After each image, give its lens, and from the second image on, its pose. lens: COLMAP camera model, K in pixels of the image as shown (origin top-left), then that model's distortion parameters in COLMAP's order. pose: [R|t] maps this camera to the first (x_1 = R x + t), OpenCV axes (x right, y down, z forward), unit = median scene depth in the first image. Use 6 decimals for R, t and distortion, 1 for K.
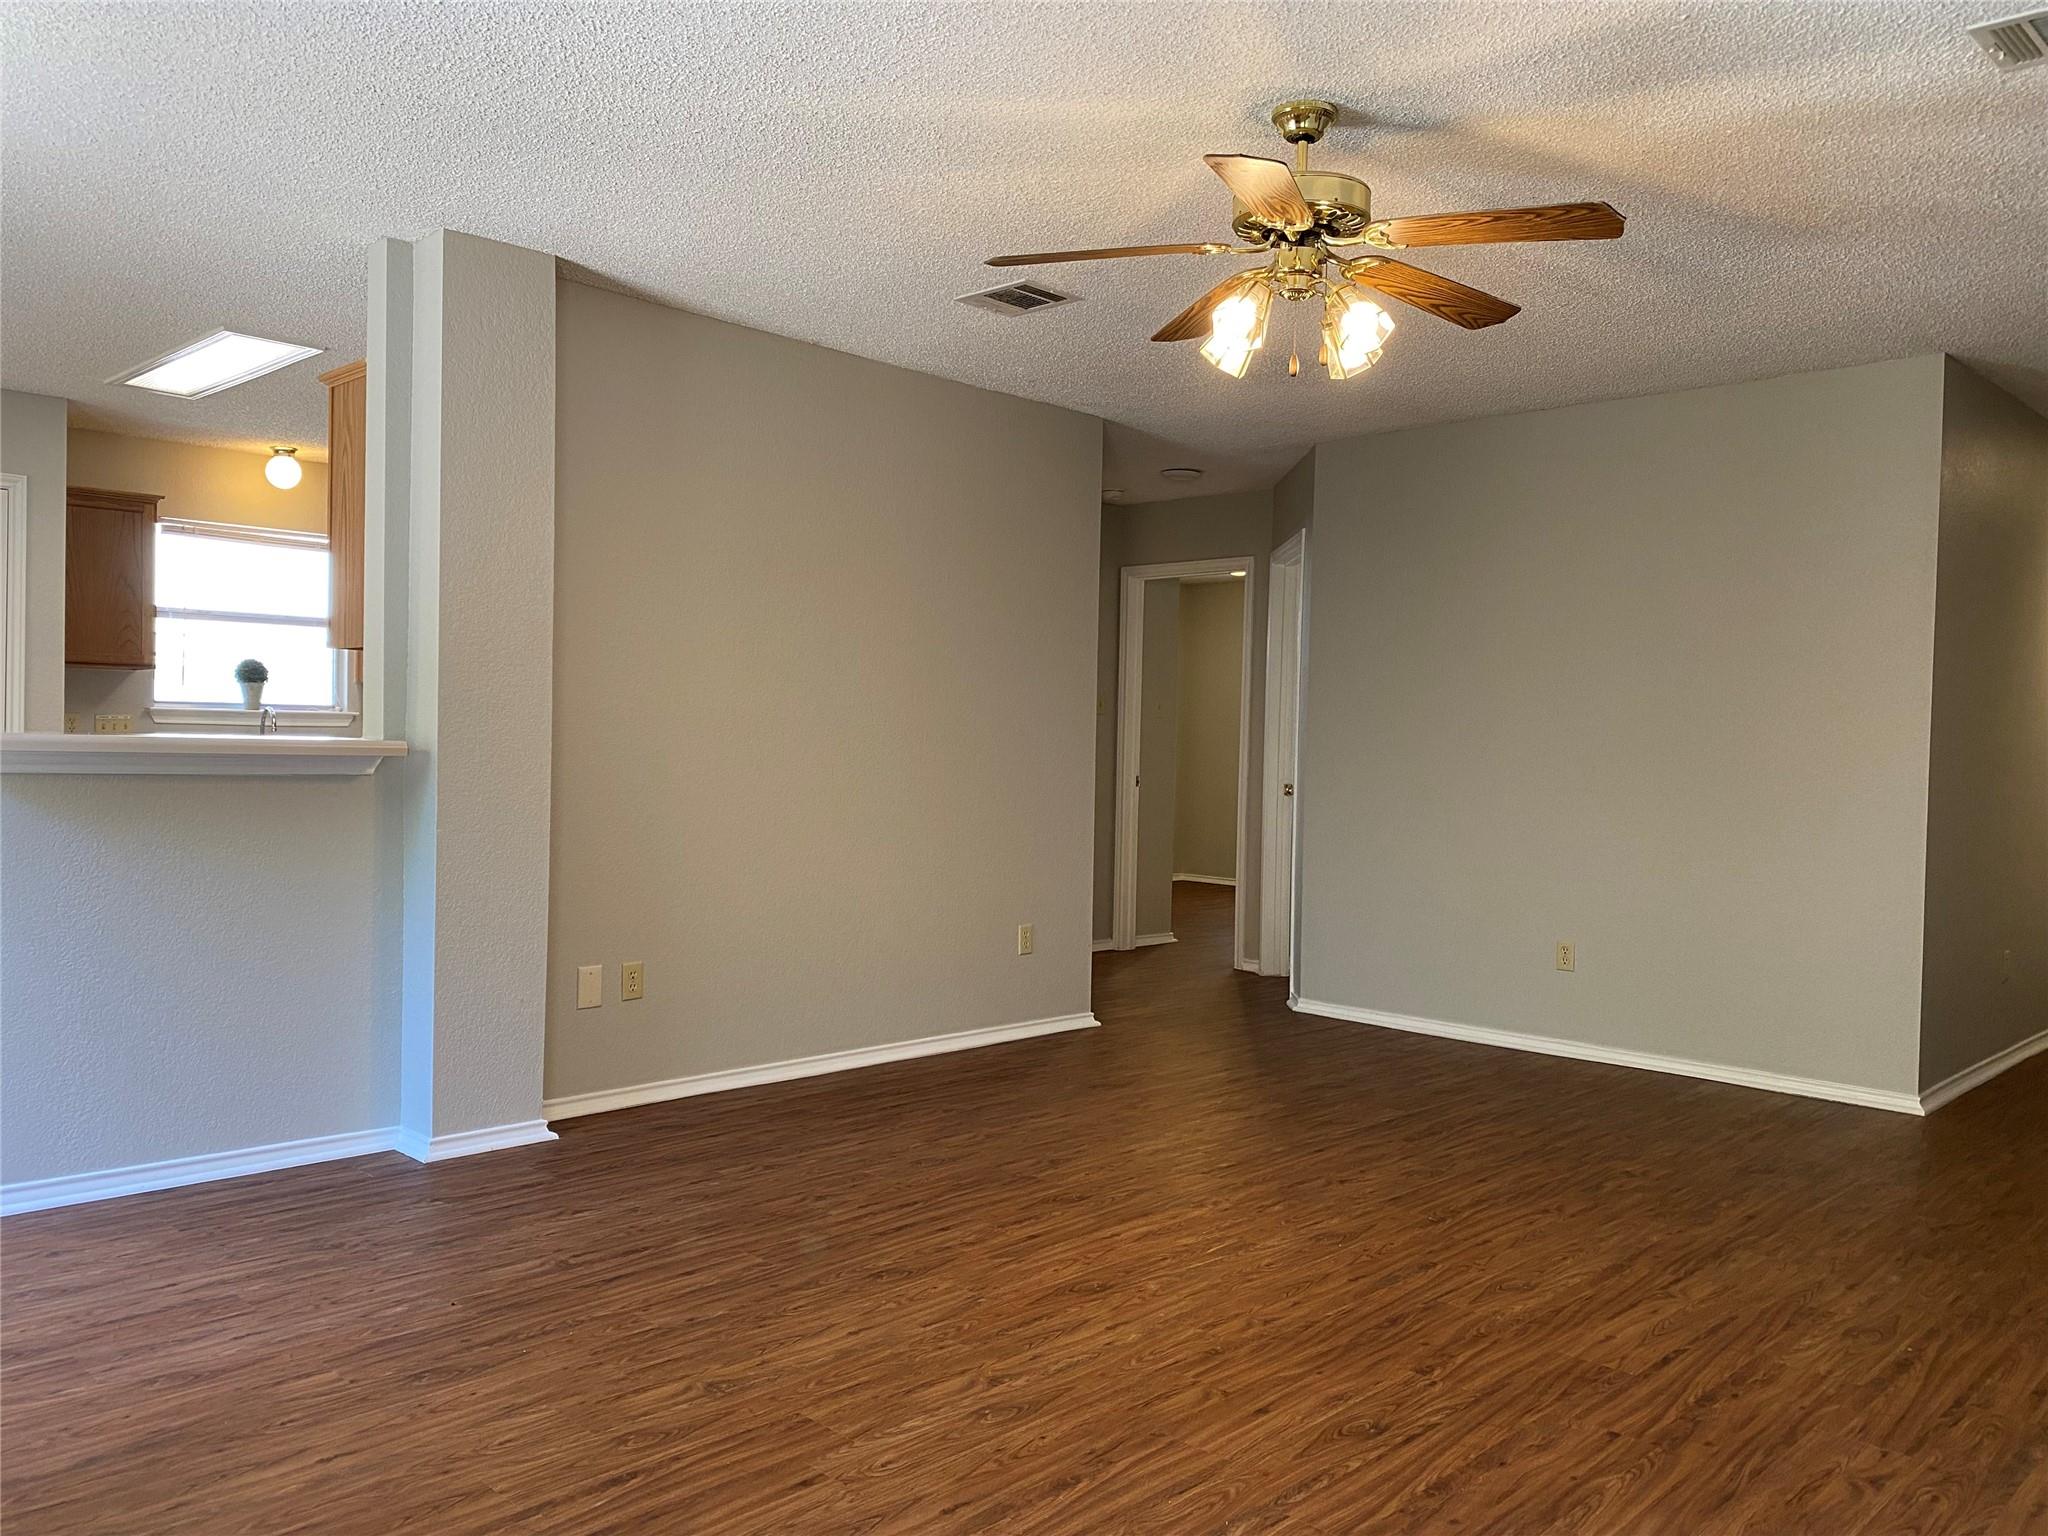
lens RADIAL K [[1566.2, 0, 1030.9], [0, 1566.2, 755.6], [0, 0, 1]] dist [0.032186, -0.053531]
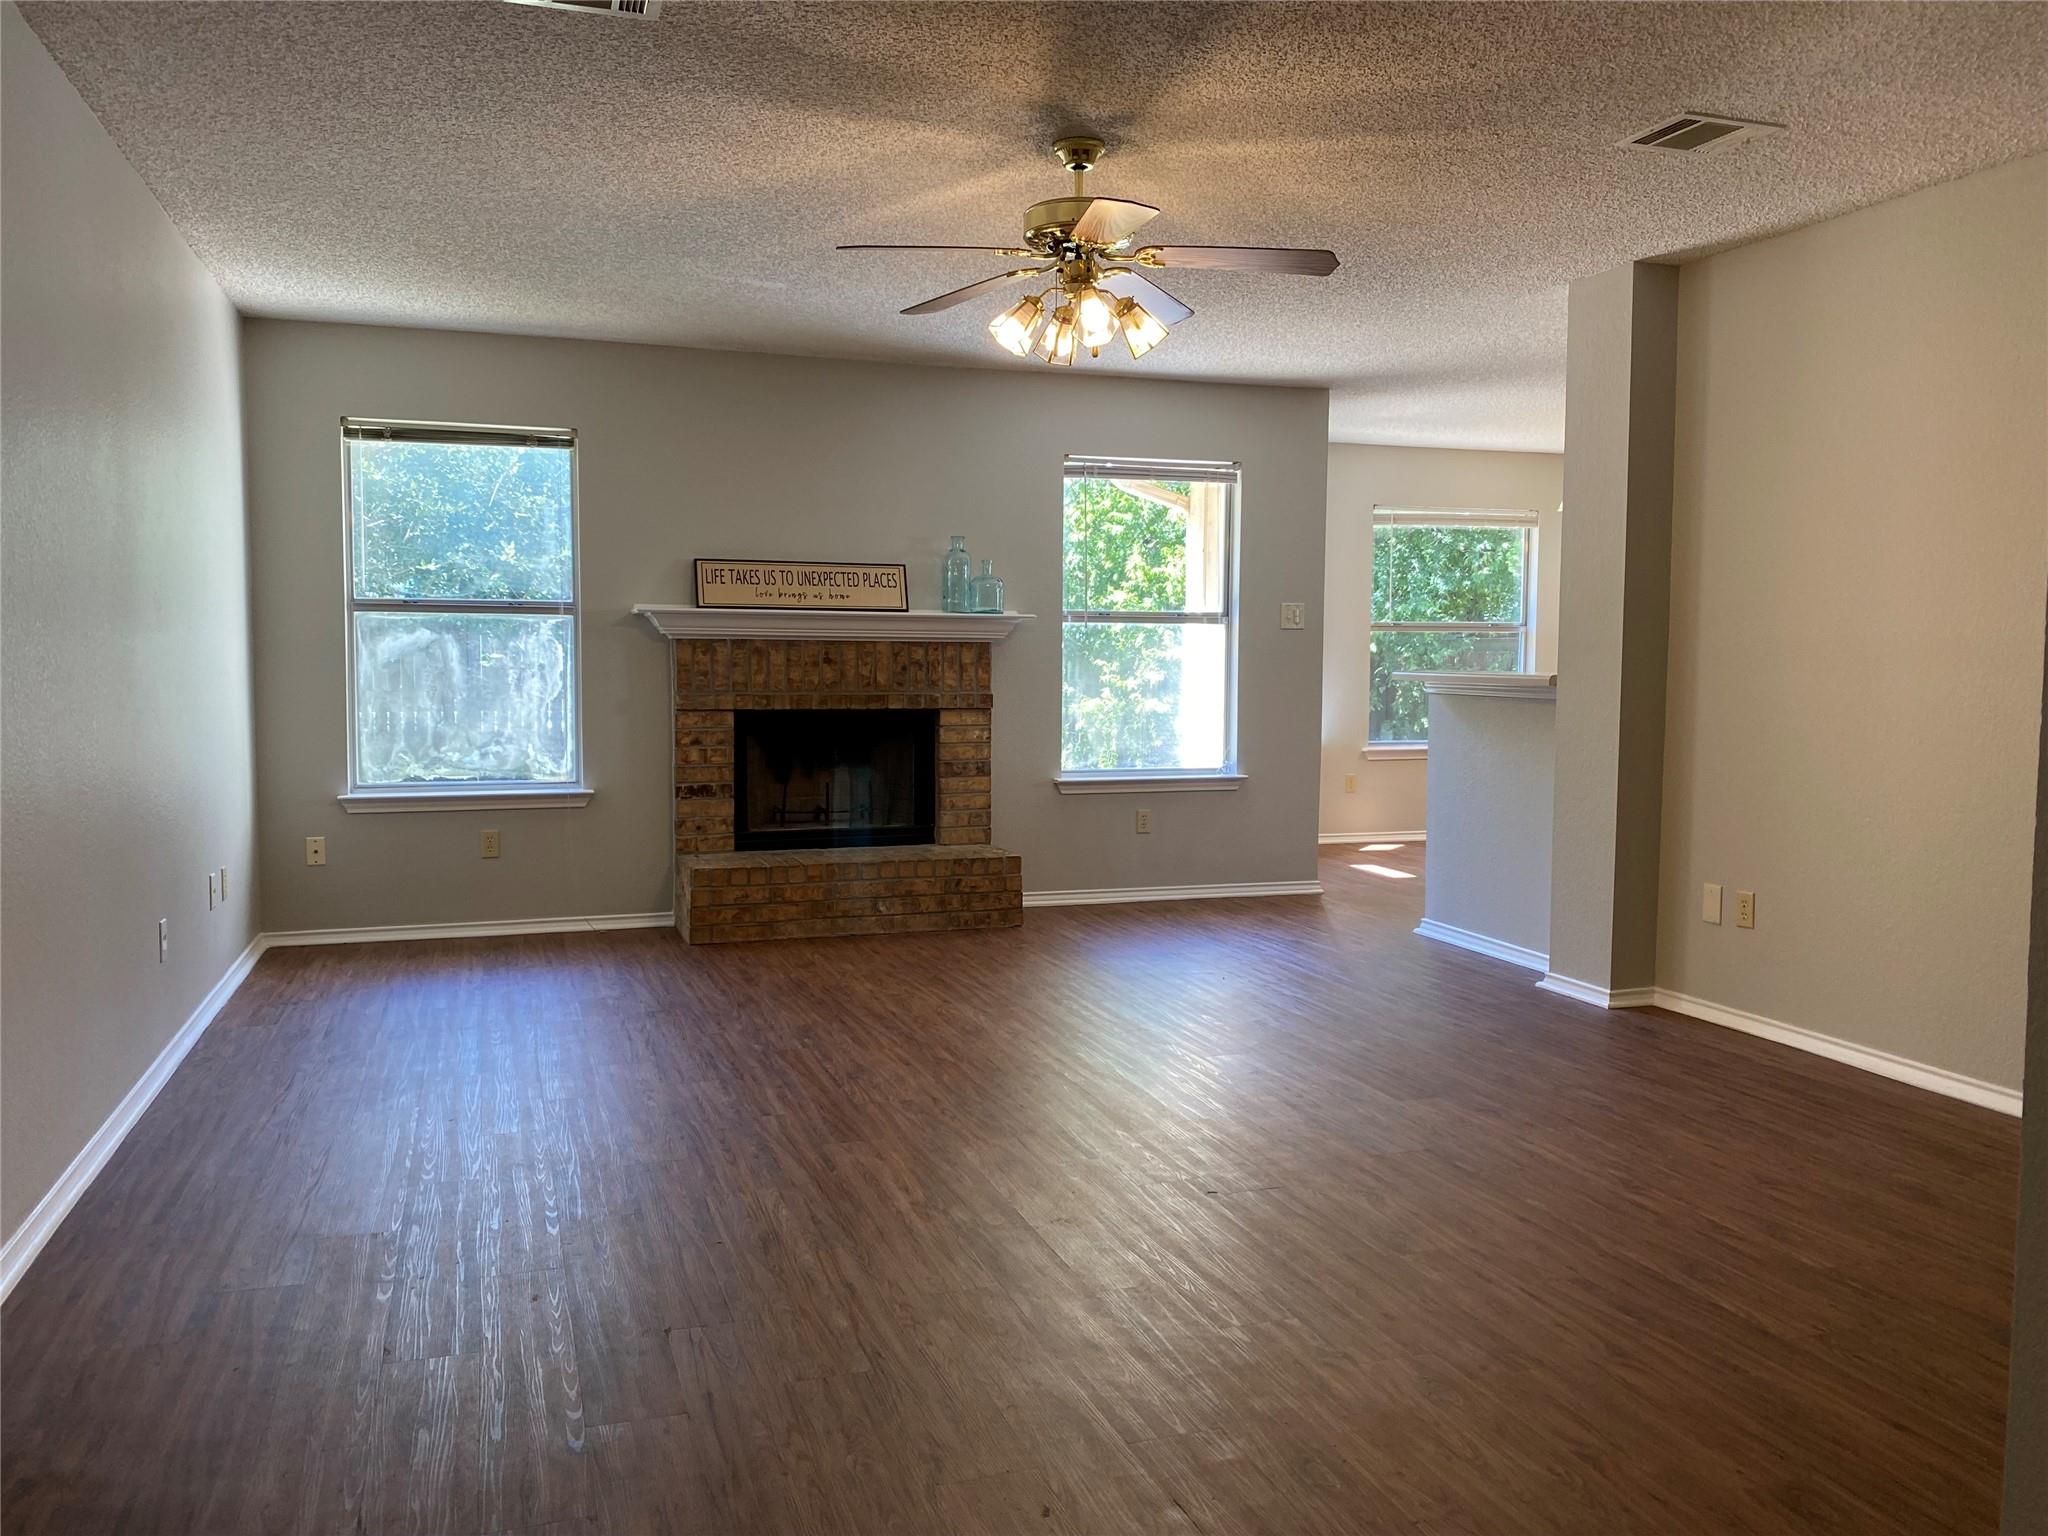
lens RADIAL K [[1566.2, 0, 1029.1], [0, 1566.2, 783.9], [0, 0, 1]] dist [0.032186, -0.053531]
pose [[-0.449533, 0.048456, -0.891948, 1.235950], [-0.028475, 0.997243, 0.068528, 0.003759], [0.892810, 0.056204, -0.446914, 1.465117]]
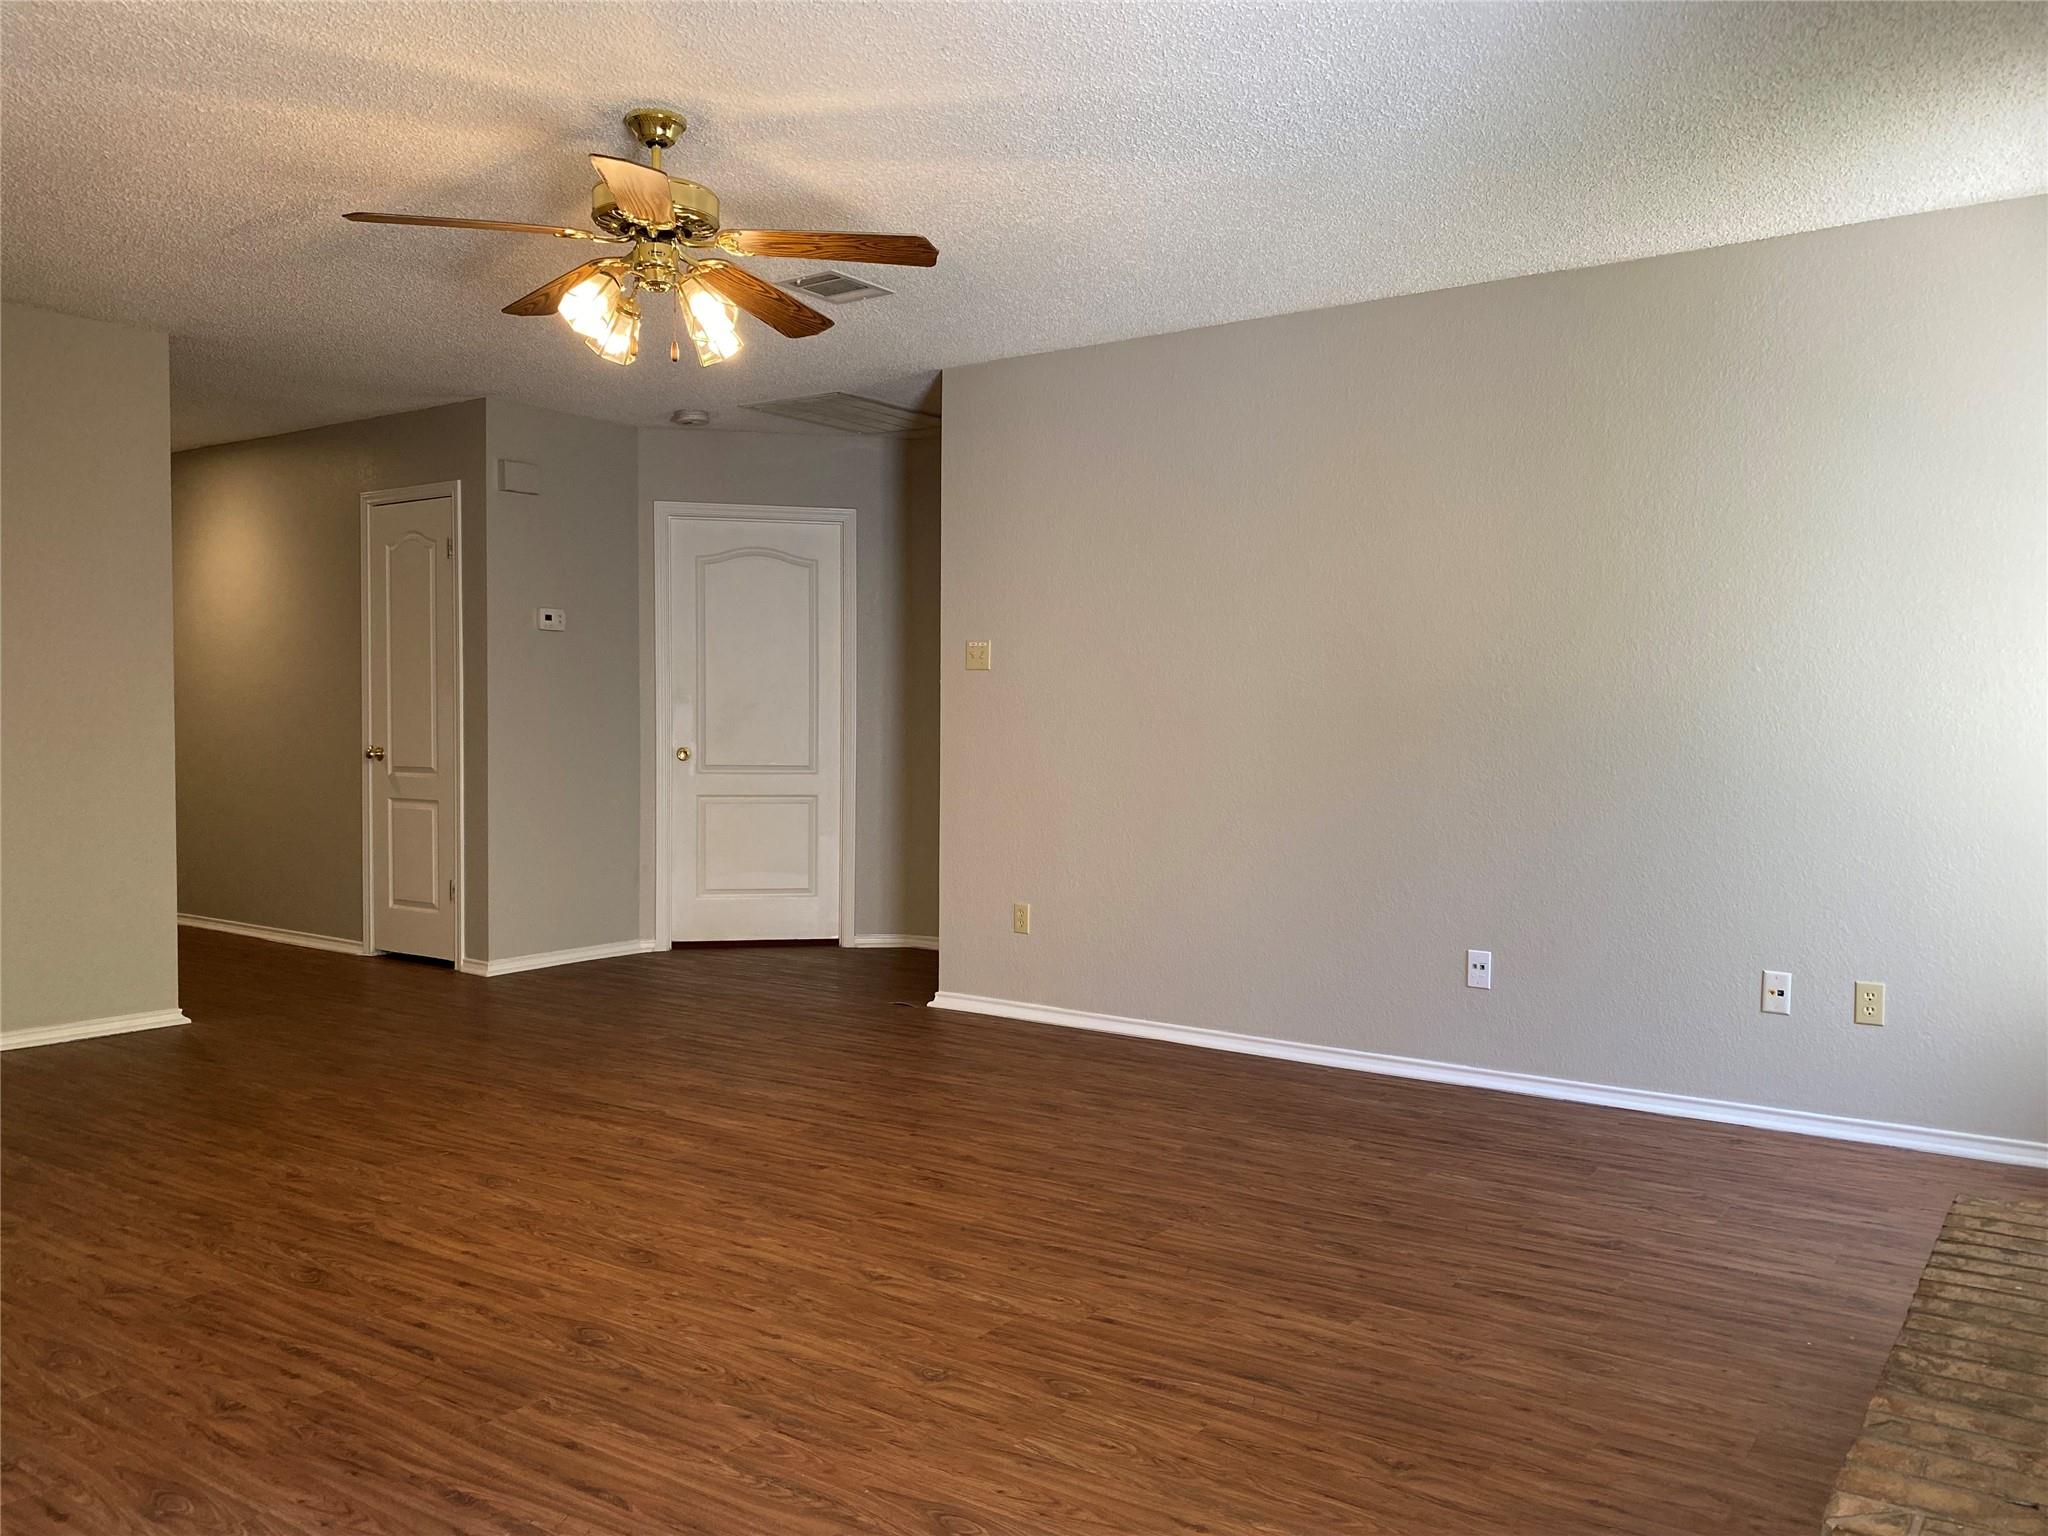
lens RADIAL K [[1566.2, 0, 1016.1], [0, 1566.2, 759.7], [0, 0, 1]] dist [0.032186, -0.053531]
pose [[-0.154368, -0.047877, 0.986853, -0.918753], [0.001403, 0.998814, 0.048676, -0.015923], [-0.988012, 0.008899, -0.154118, 0.888174]]
